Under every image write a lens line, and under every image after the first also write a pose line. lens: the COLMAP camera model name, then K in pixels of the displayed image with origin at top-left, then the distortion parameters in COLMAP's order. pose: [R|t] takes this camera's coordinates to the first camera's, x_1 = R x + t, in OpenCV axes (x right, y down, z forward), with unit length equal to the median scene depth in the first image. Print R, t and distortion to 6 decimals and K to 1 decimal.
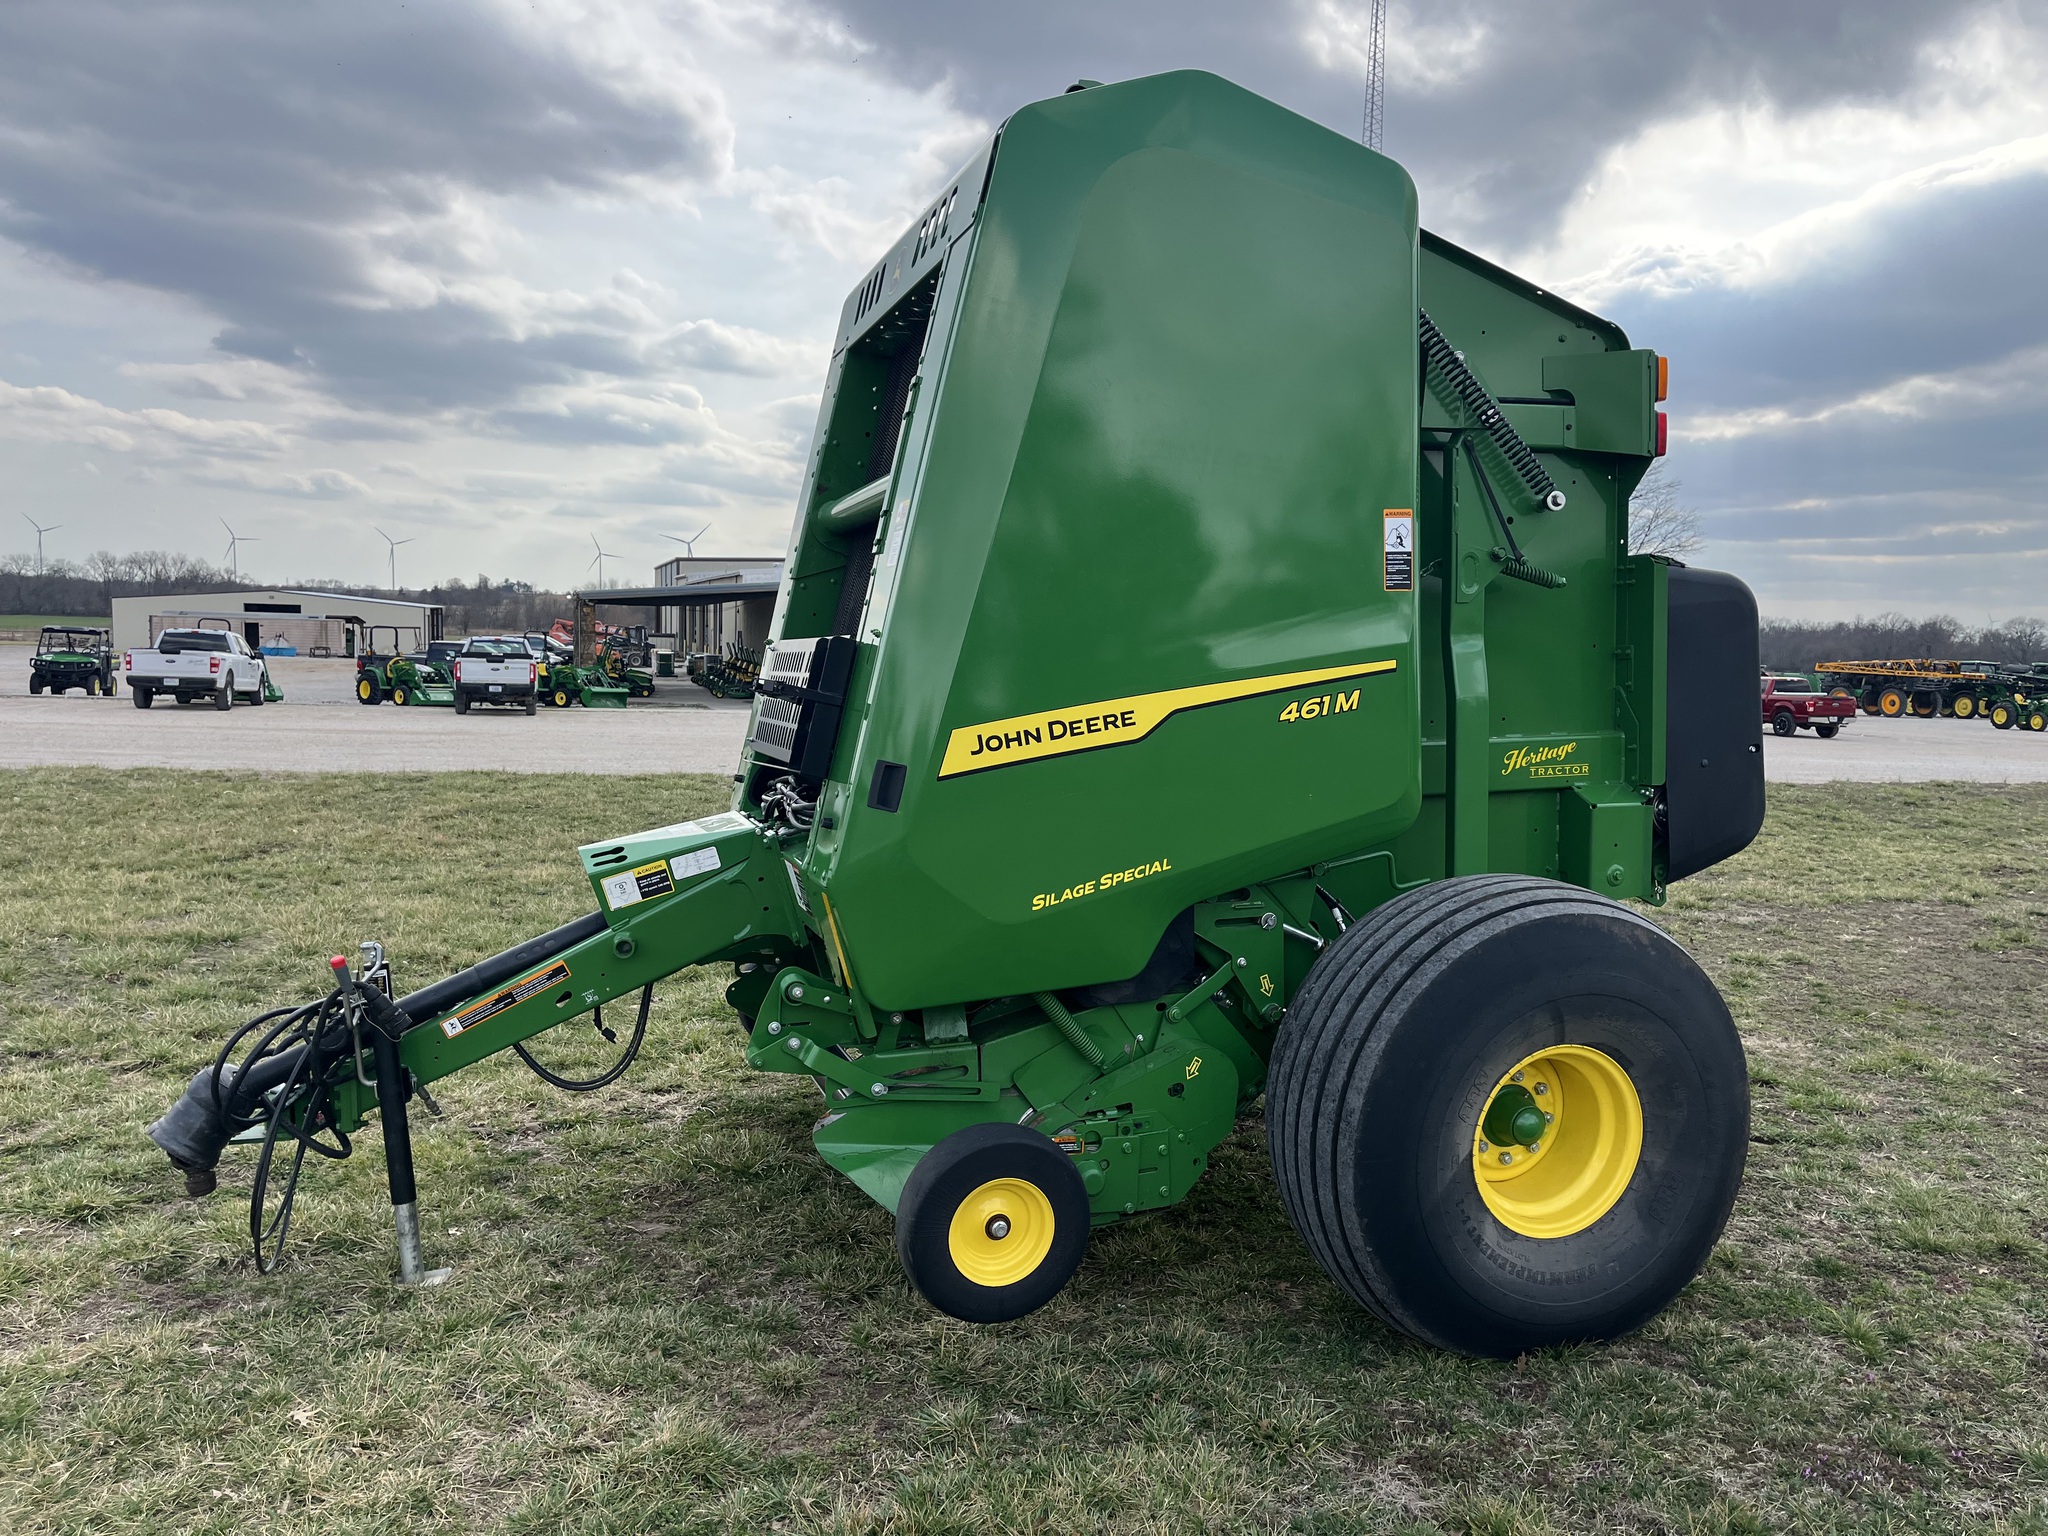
lens RADIAL K [[1560.3, 0, 1030.2], [0, 1560.3, 788.9], [0, 0, 1]] dist [0.031779, -0.056584]
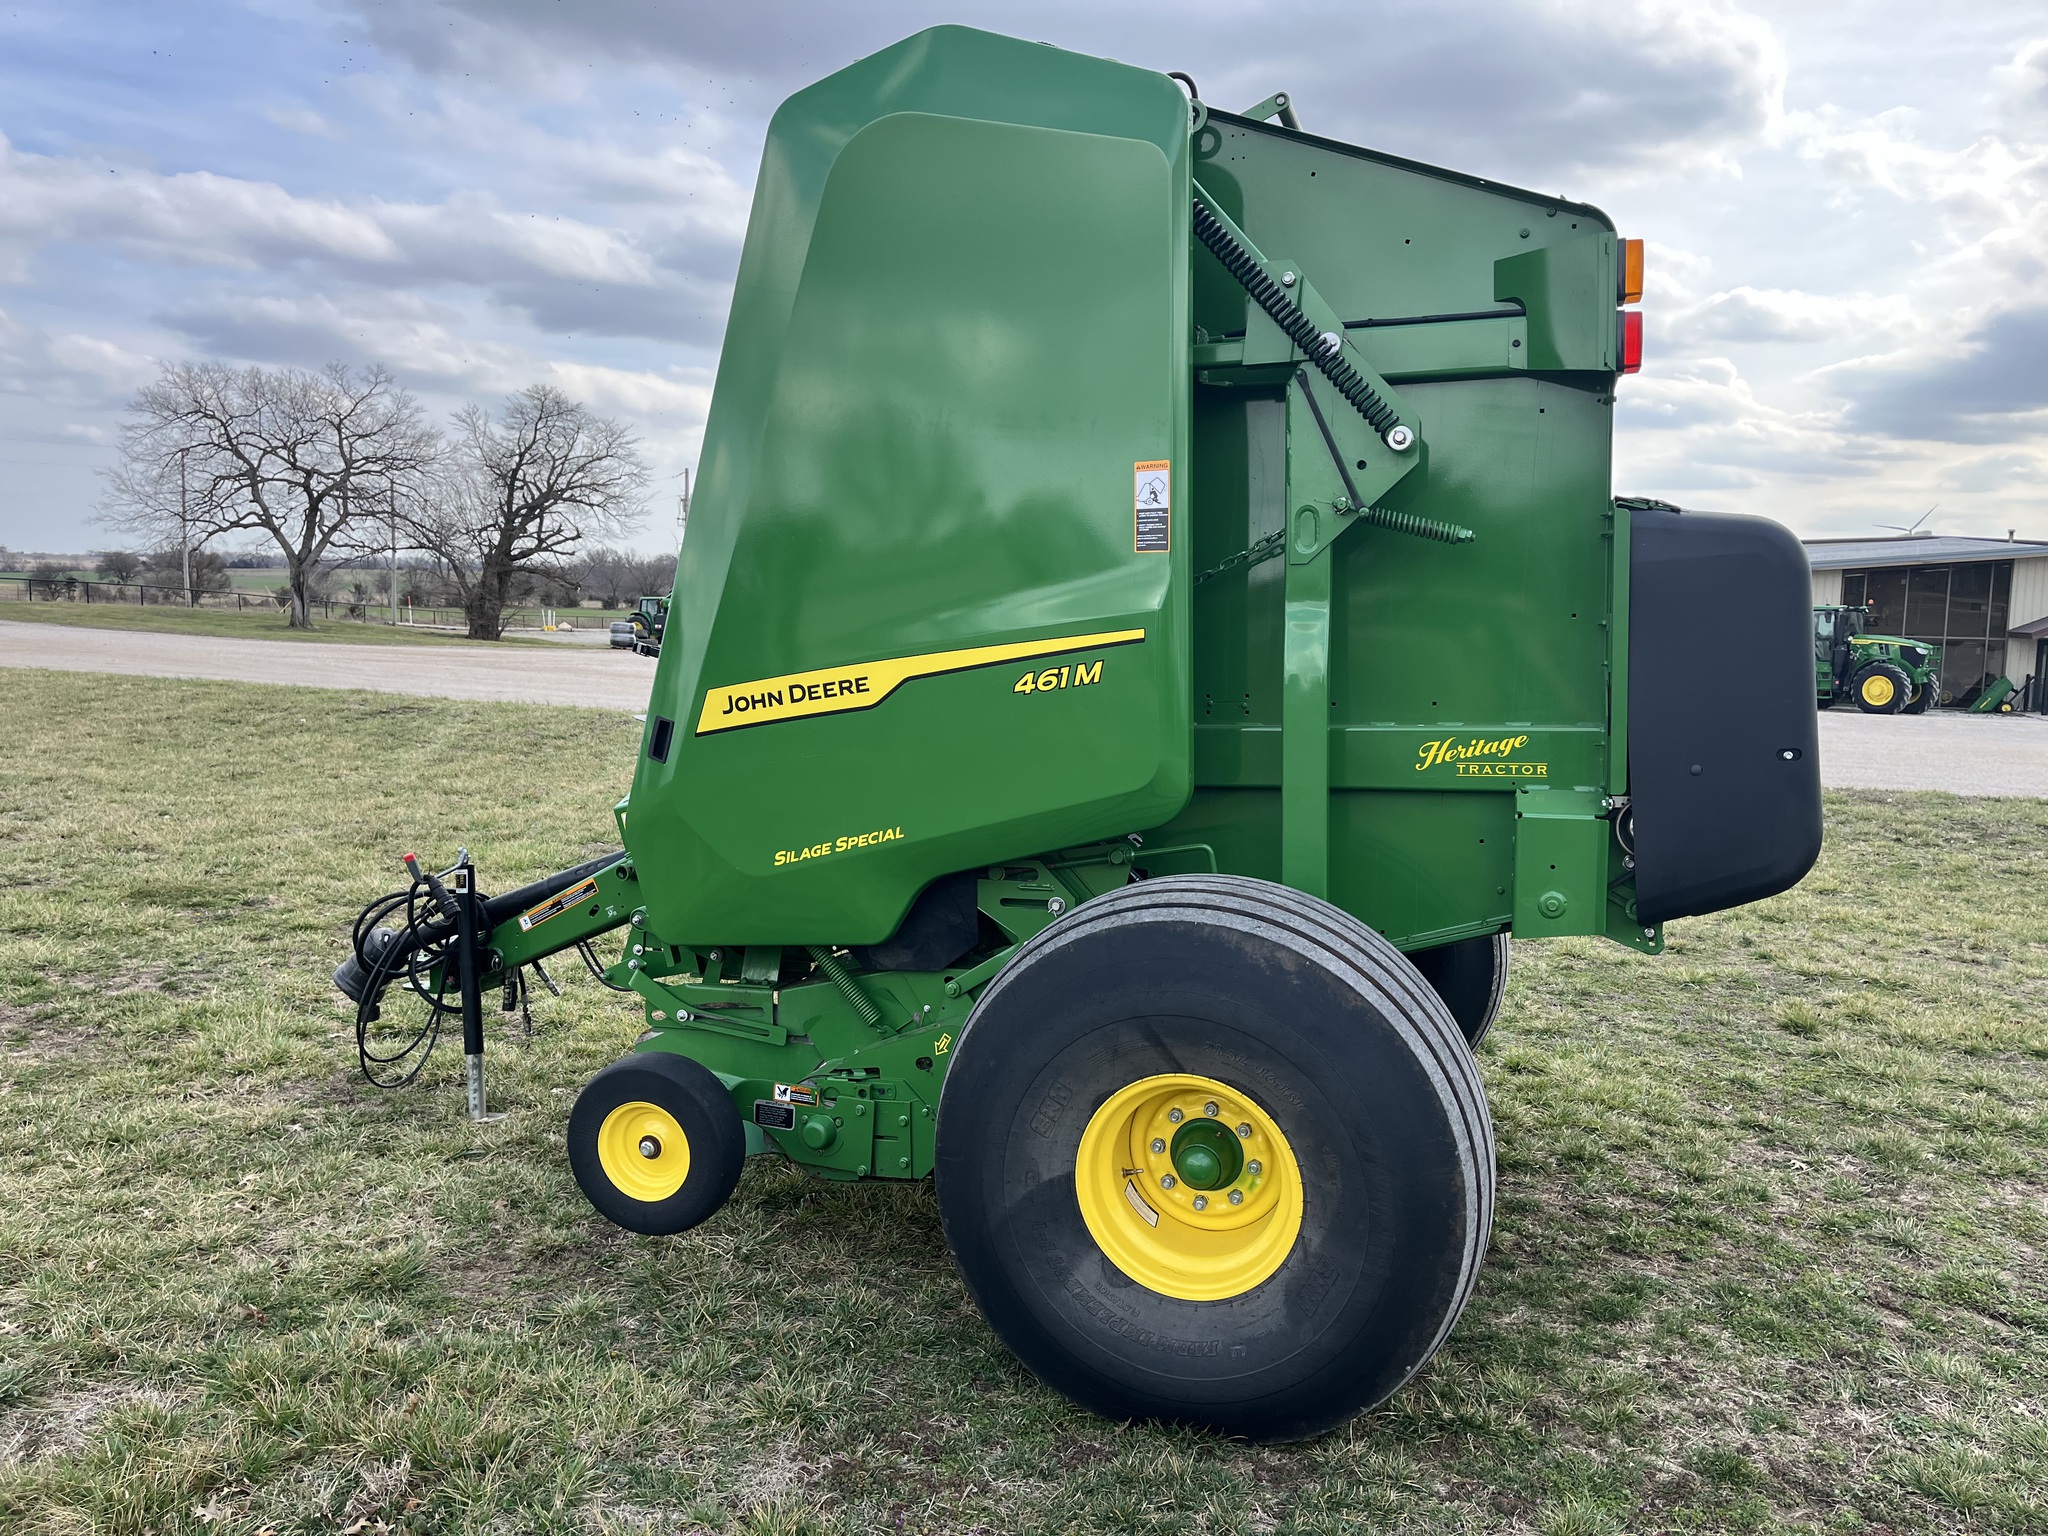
lens RADIAL K [[1559.0, 0, 1056.0], [0, 1559.0, 778.0], [0, 0, 1]] dist [0.062647, -0.068373]
pose [[0.815109, 0.057523, -0.576445, 0.718040], [-0.058801, 0.998134, 0.016458, -0.008408], [0.576316, 0.020481, 0.816971, 0.237184]]
